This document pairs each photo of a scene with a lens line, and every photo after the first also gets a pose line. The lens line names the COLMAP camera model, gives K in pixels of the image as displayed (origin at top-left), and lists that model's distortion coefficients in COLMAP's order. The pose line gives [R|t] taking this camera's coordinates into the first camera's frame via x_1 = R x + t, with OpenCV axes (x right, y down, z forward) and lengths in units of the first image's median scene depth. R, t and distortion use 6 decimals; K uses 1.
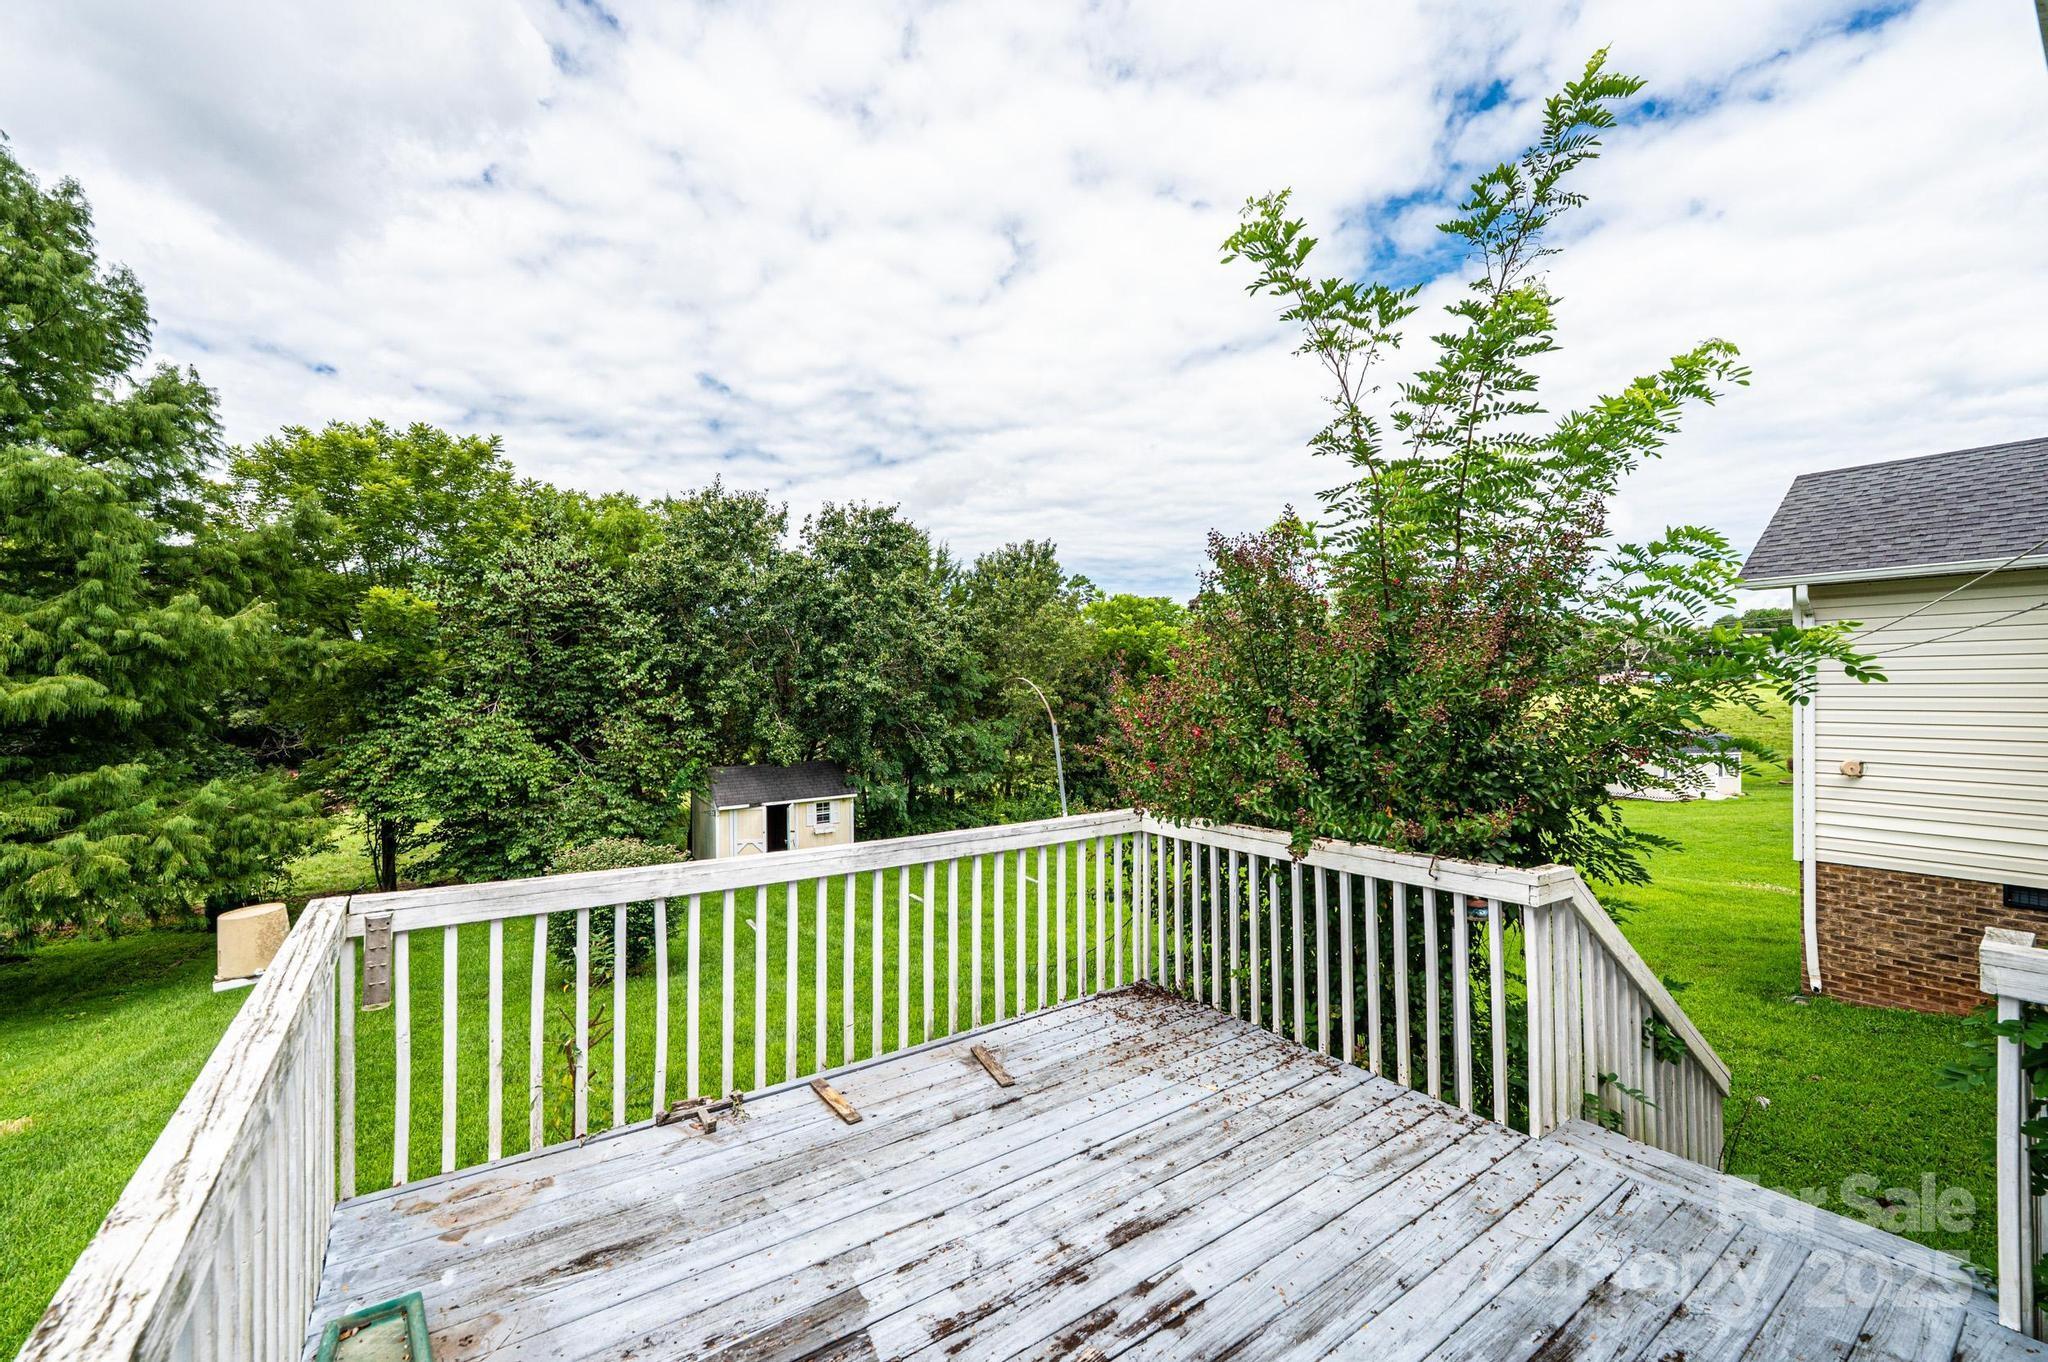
lens RADIAL K [[821.0, 0, 1024.0], [0, 821.0, 681.0], [0, 0, 1]] dist [0.000378, 0.000119]
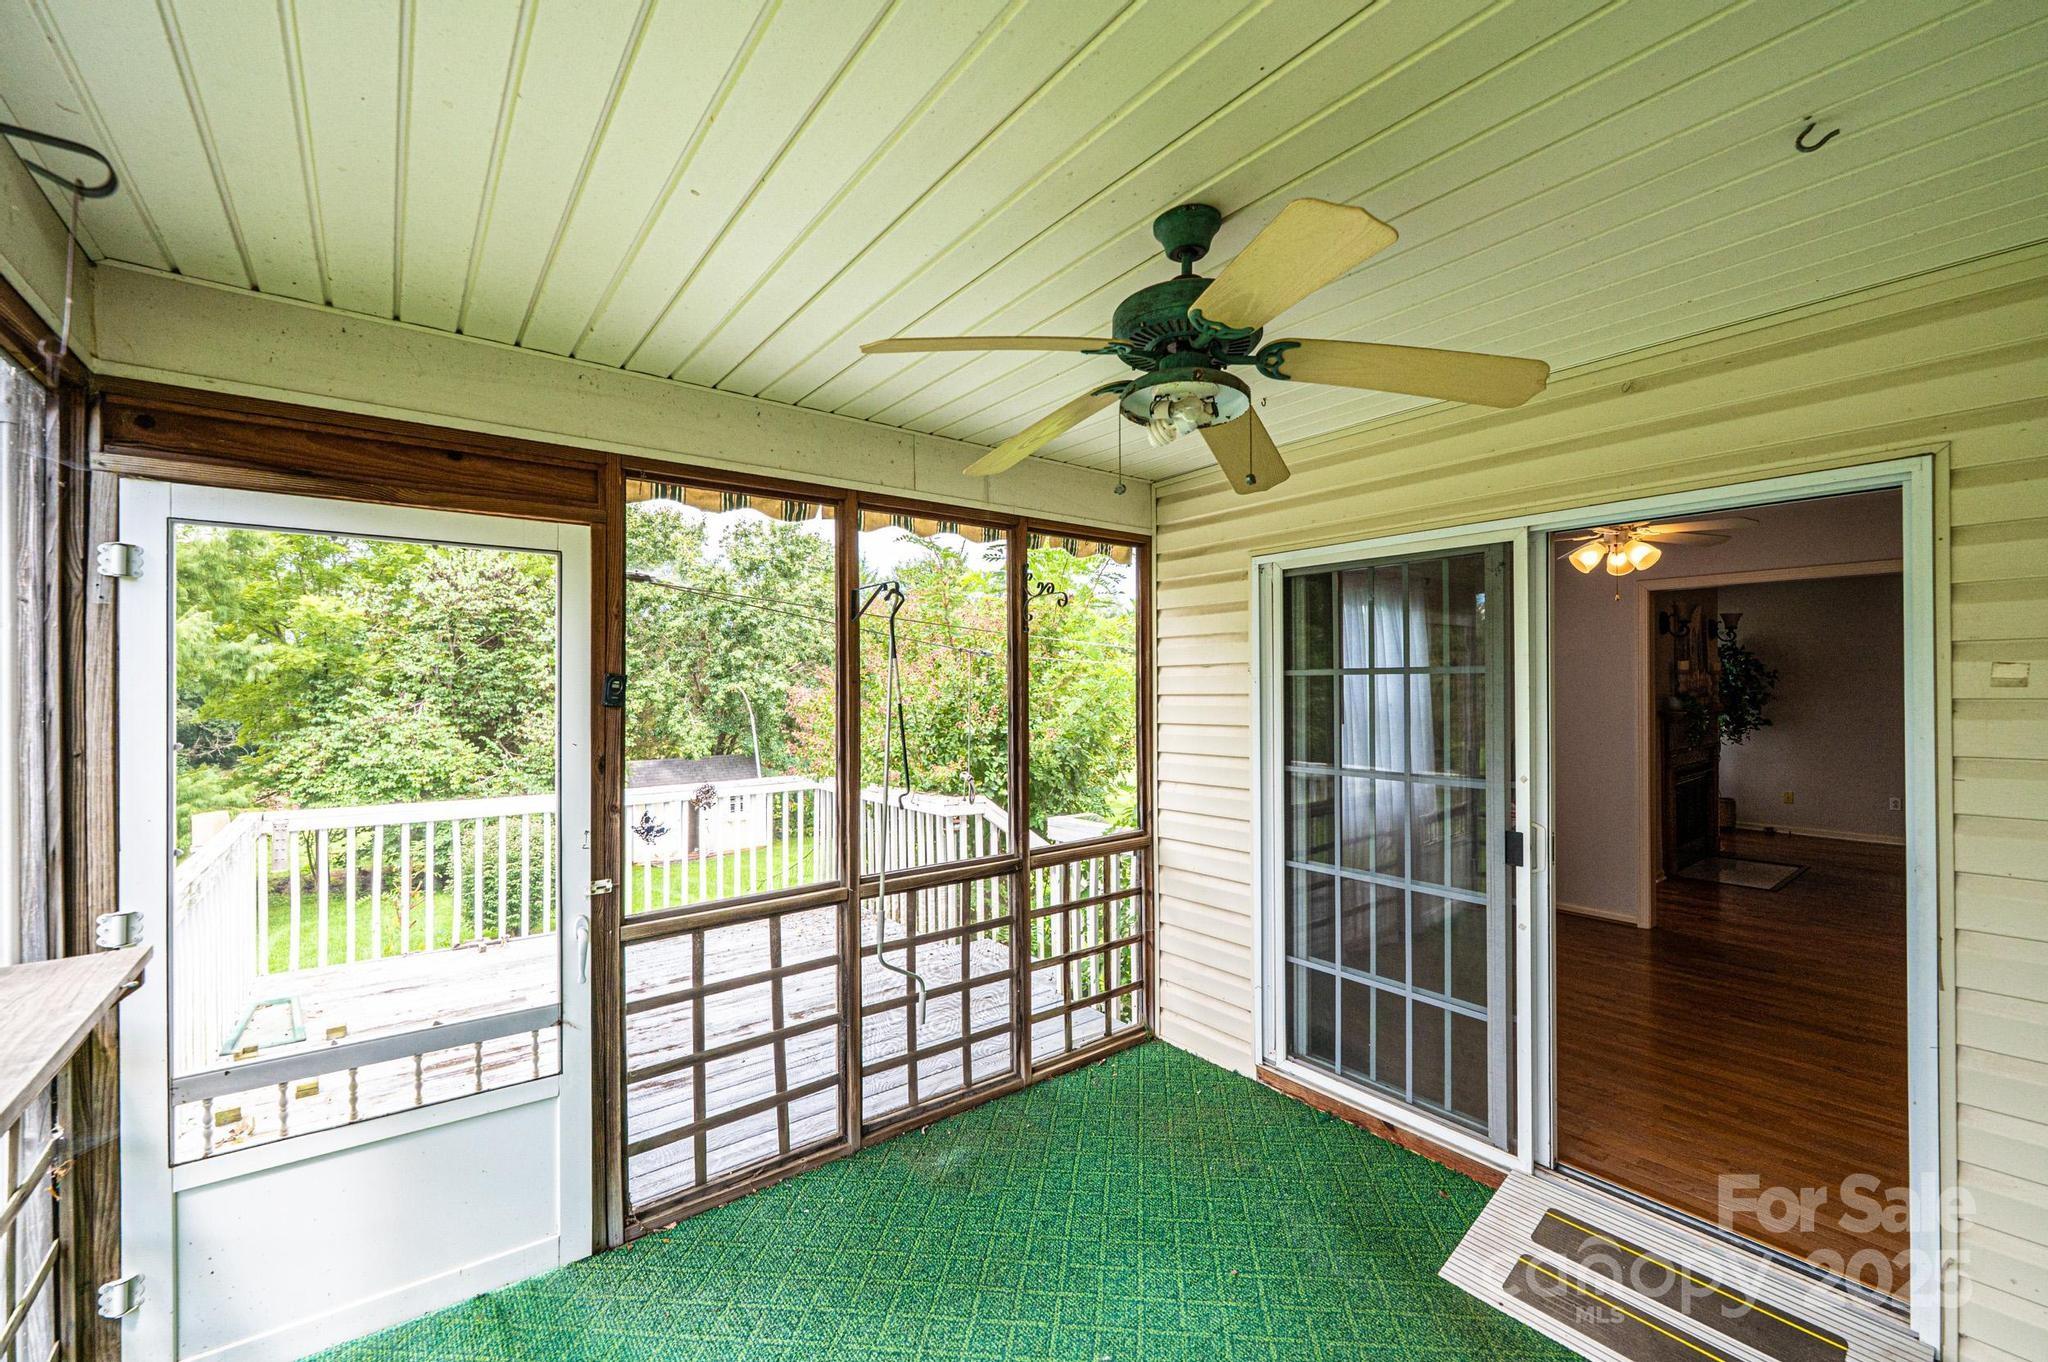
lens RADIAL K [[821.0, 0, 1024.0], [0, 821.0, 681.0], [0, 0, 1]] dist [0.000378, 0.000119]
pose [[0.999043, -0.000650, 0.043723, 0.100043], [0.000453, 0.999990, 0.004523, -0.005724], [-0.043726, -0.004499, 0.999033, -0.114555]]
